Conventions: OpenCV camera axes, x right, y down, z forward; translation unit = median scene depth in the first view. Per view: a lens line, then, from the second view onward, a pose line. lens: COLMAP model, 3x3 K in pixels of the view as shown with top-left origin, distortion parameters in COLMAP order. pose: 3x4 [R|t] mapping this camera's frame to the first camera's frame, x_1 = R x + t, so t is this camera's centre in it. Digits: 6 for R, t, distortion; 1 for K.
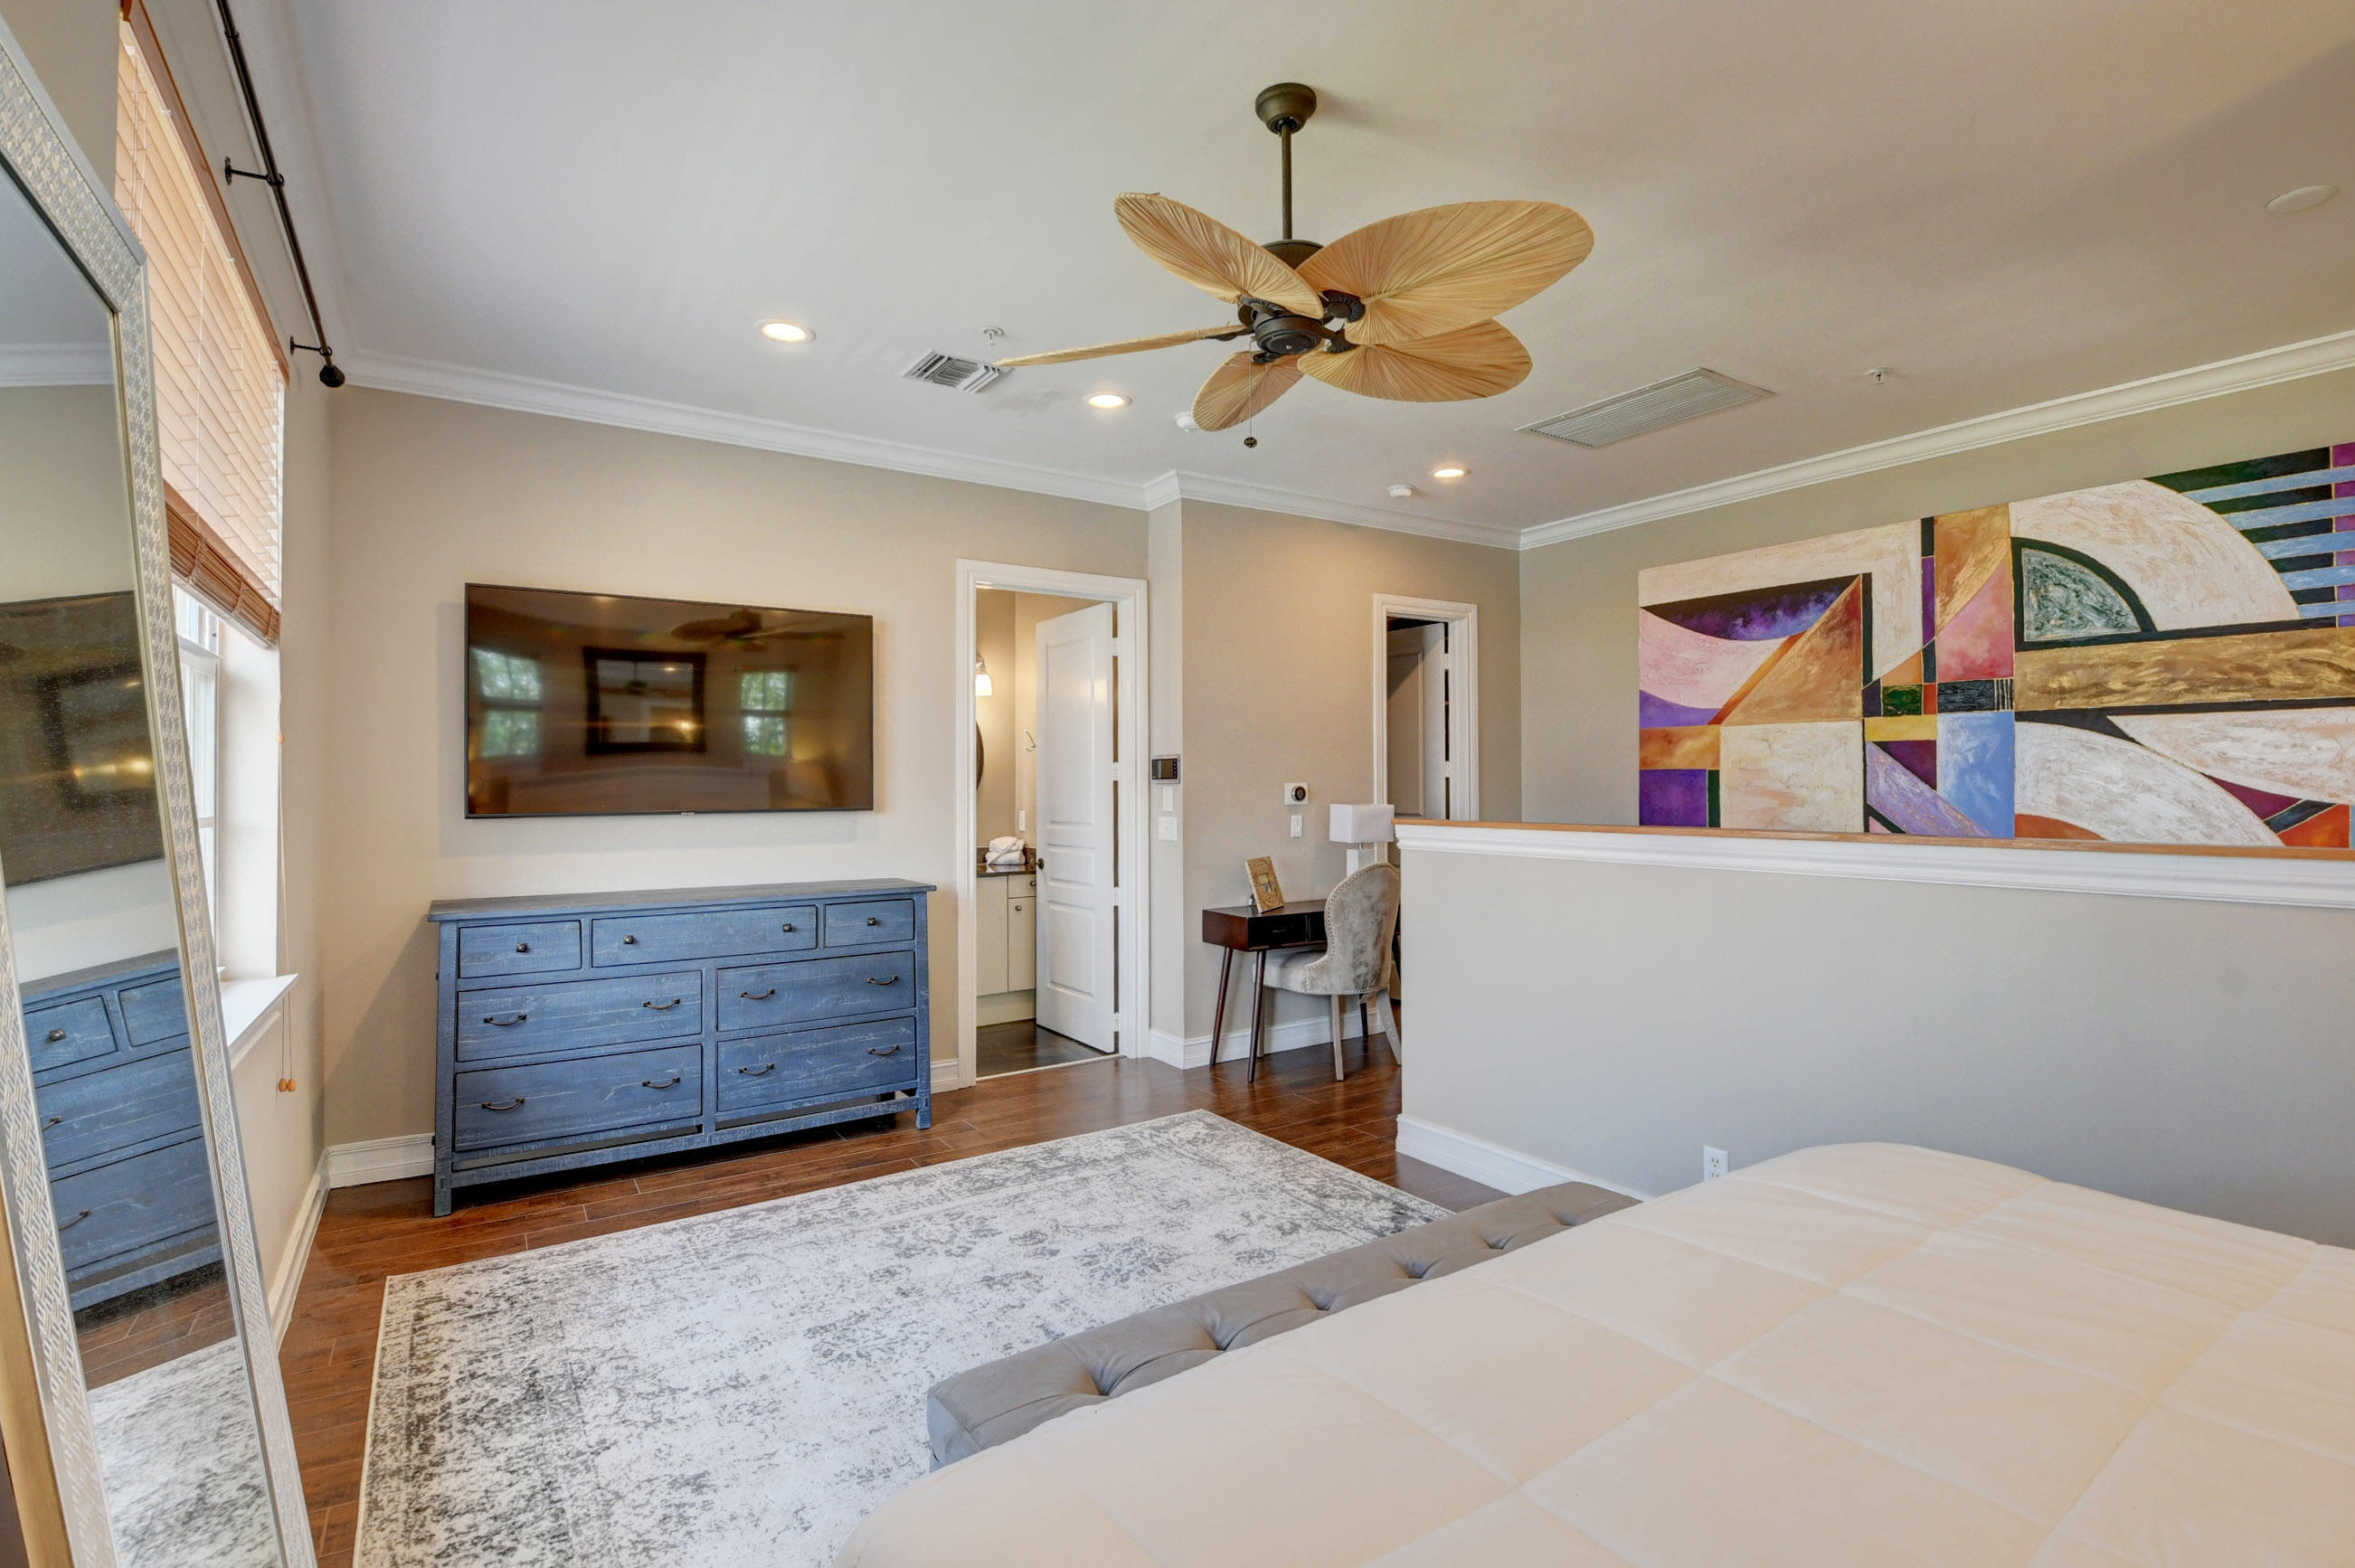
lens RADIAL K [[1080.0, 0, 1162.8], [0, 1080.0, 781.4], [0, 0, 1]] dist [0.000741, -0.016221]
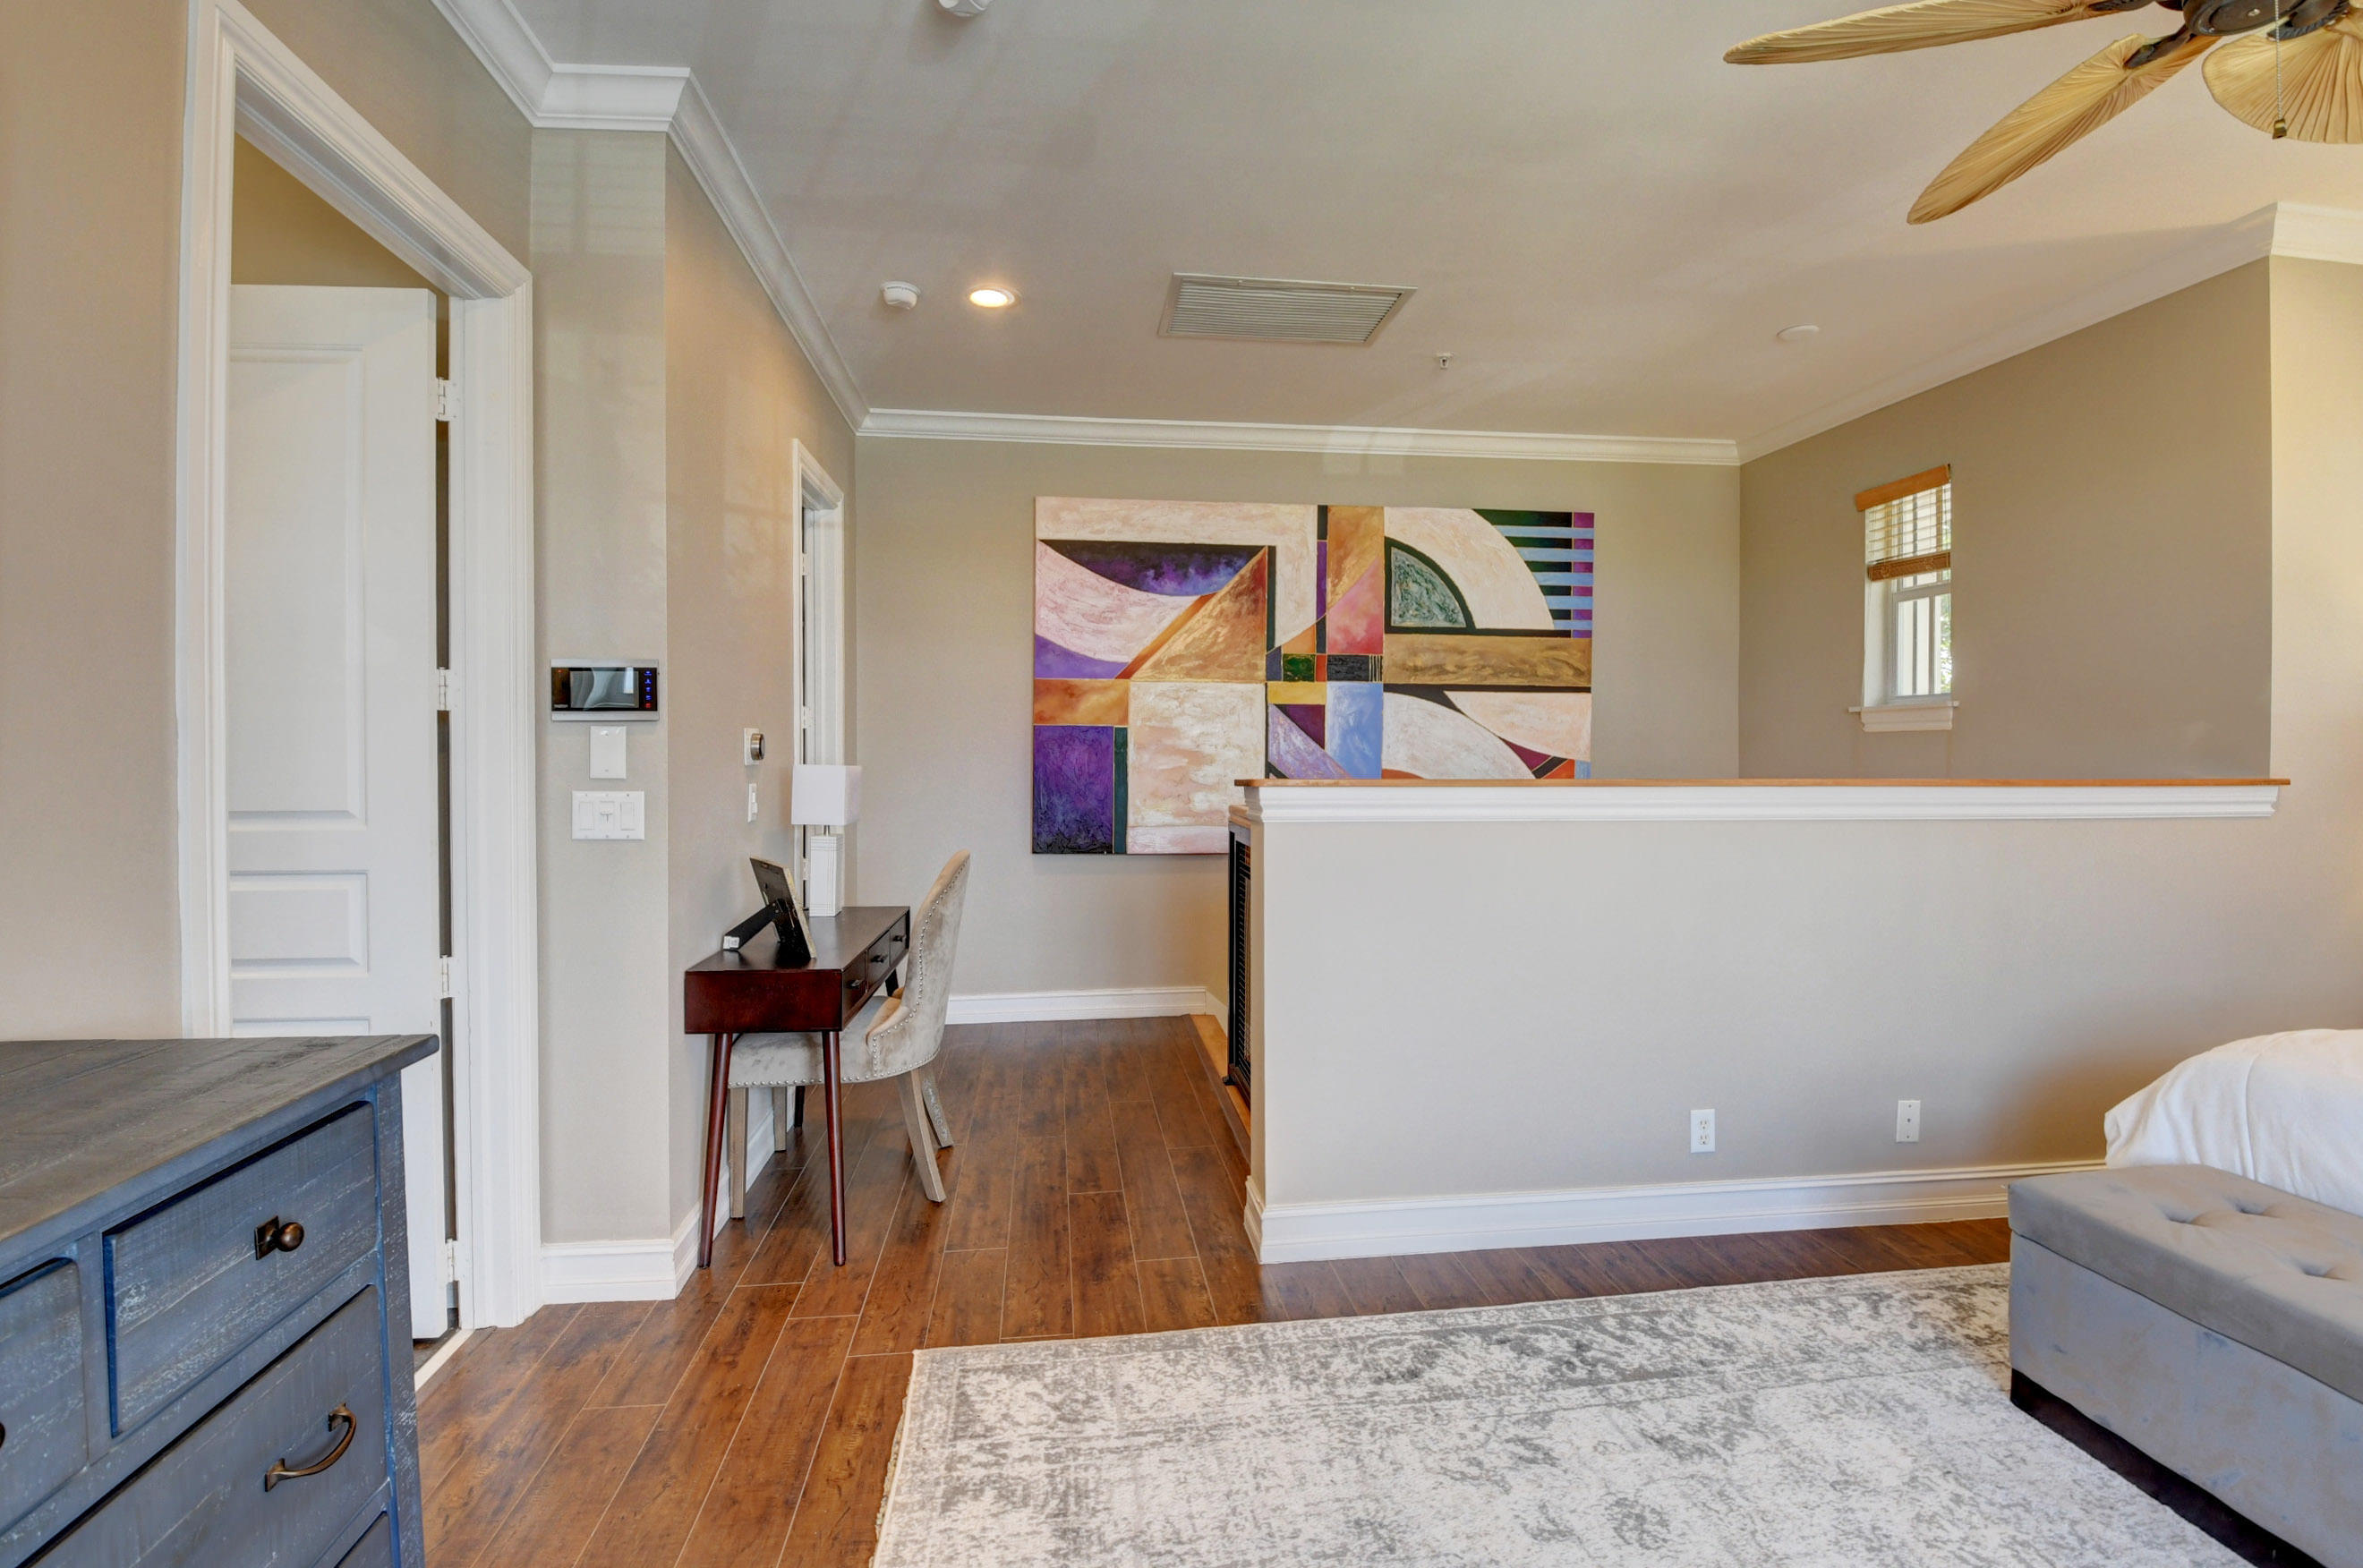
lens RADIAL K [[1062.2, 0, 1170.5], [0, 1062.2, 773.2], [0, 0, 1]] dist [0.001998, -0.014960]
pose [[0.443020, -0.007861, 0.896477, -0.358716], [-0.005858, 0.999915, 0.011663, 0.021653], [-0.896493, -0.010419, 0.442936, 0.664062]]
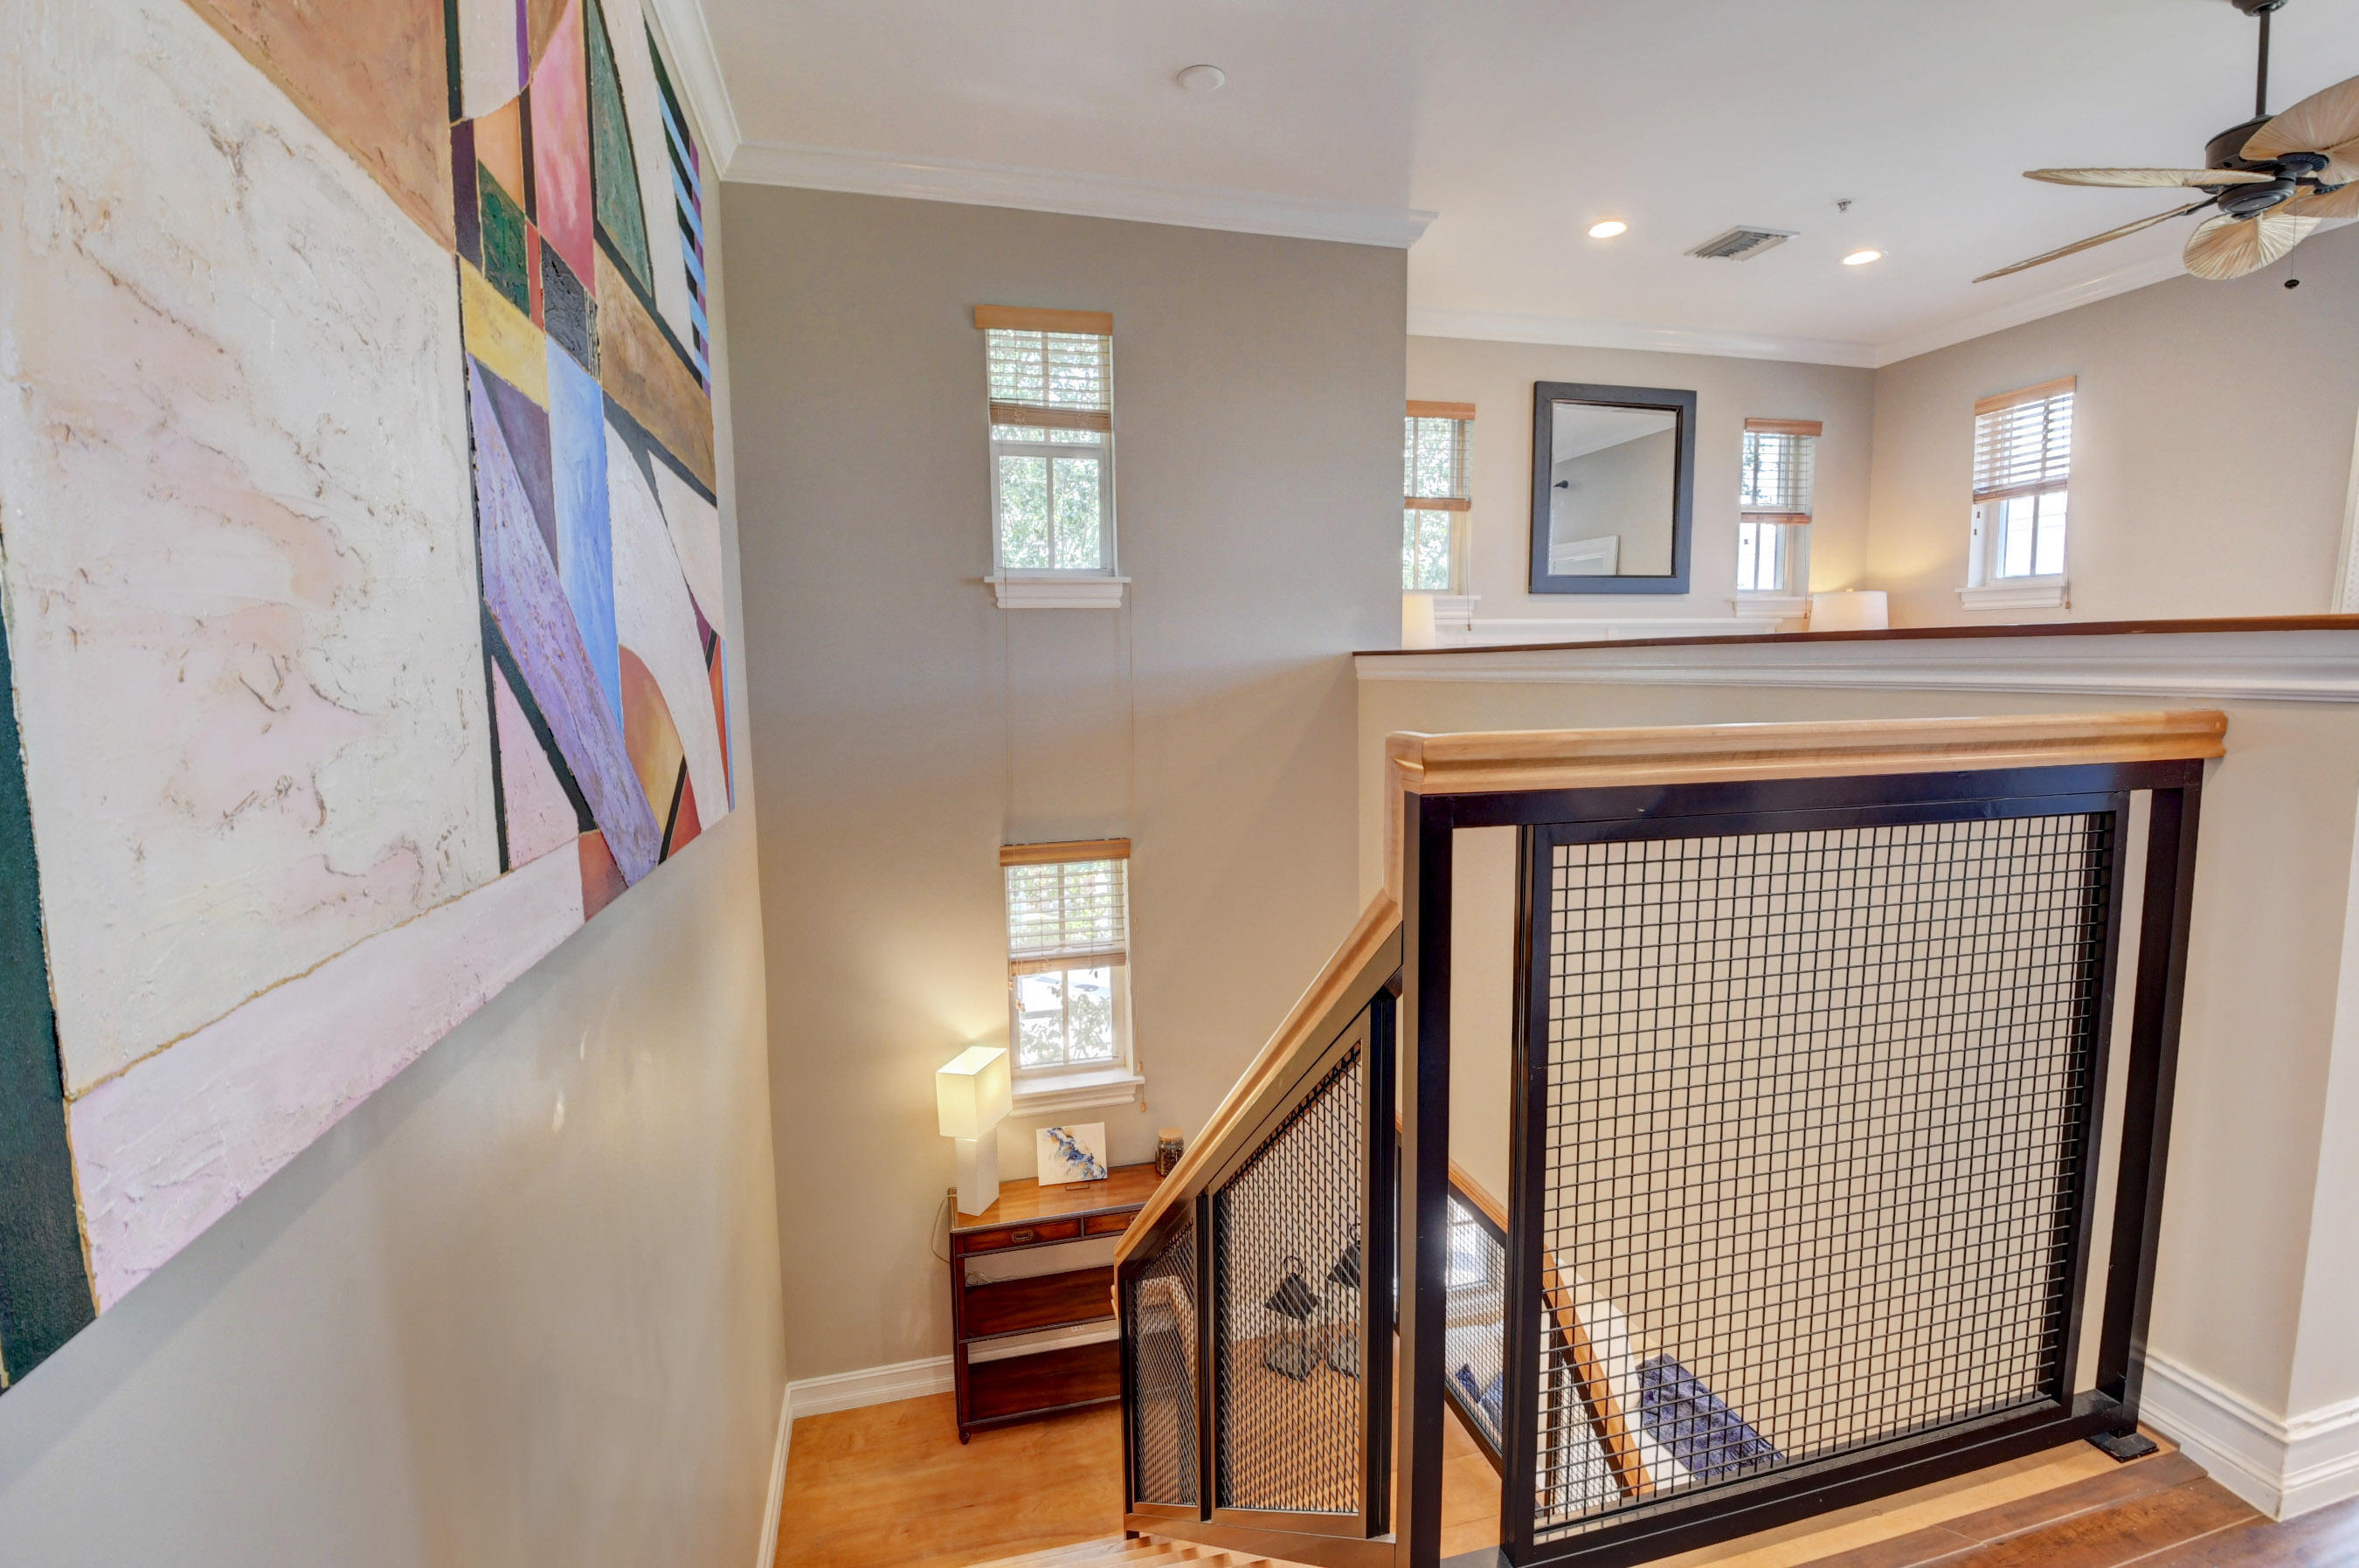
lens RADIAL K [[1060.3, 0, 1168.5], [0, 1060.3, 773.2], [0, 0, 1]] dist [0.001998, -0.014960]
pose [[-0.946065, -0.015202, 0.323621, 0.440880], [0.015435, 0.995649, 0.091891, 0.045887], [-0.323610, 0.091930, -0.941714, 1.277727]]
